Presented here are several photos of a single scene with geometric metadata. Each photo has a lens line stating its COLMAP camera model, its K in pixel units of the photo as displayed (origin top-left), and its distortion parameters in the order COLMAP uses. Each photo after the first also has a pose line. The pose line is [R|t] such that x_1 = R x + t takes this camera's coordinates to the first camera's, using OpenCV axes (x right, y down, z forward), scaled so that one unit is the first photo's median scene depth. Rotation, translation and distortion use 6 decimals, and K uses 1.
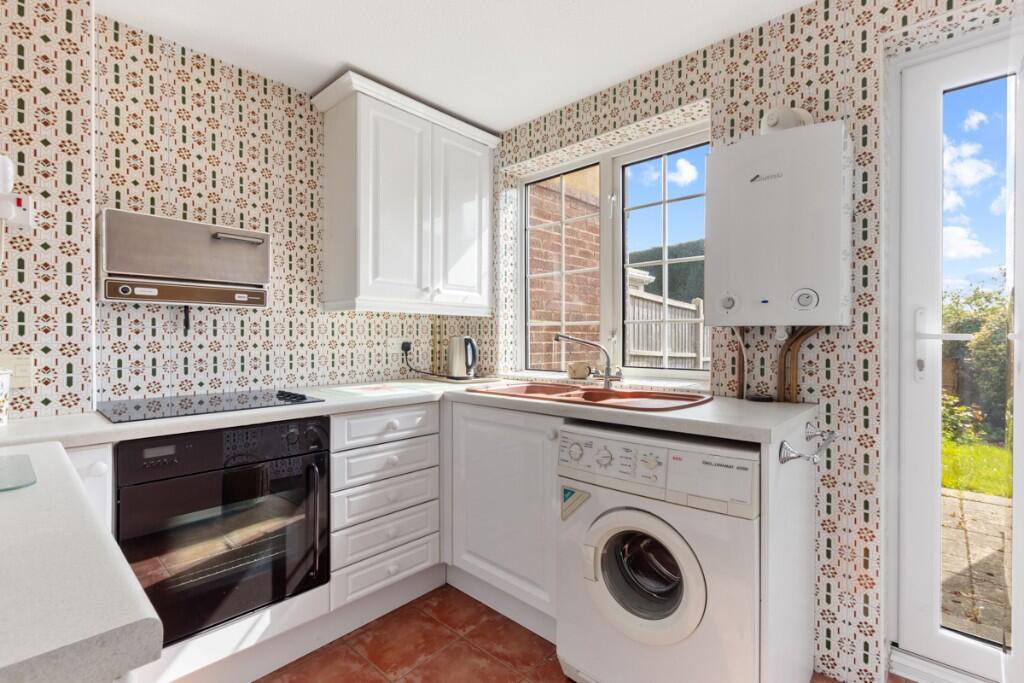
lens RADIAL K [[471.3, 0, 512.0], [0, 471.3, 341.3], [0, 0, 1]] dist [0.004314, -0.000581]
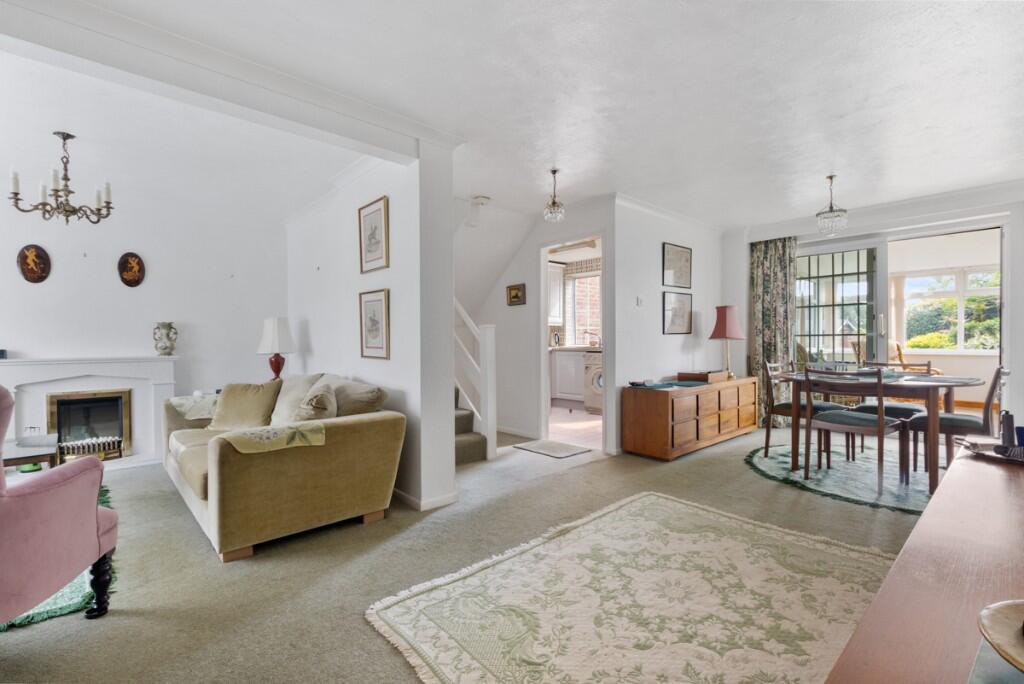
lens RADIAL K [[471.3, 0, 508.1], [0, 471.3, 340.6], [0, 0, 1]] dist [0.004314, -0.000581]
pose [[0.995811, -0.005132, -0.091290, -0.117647], [0.005593, 0.999973, 0.004785, 0.022805], [0.091263, -0.005275, 0.995813, -1.934969]]
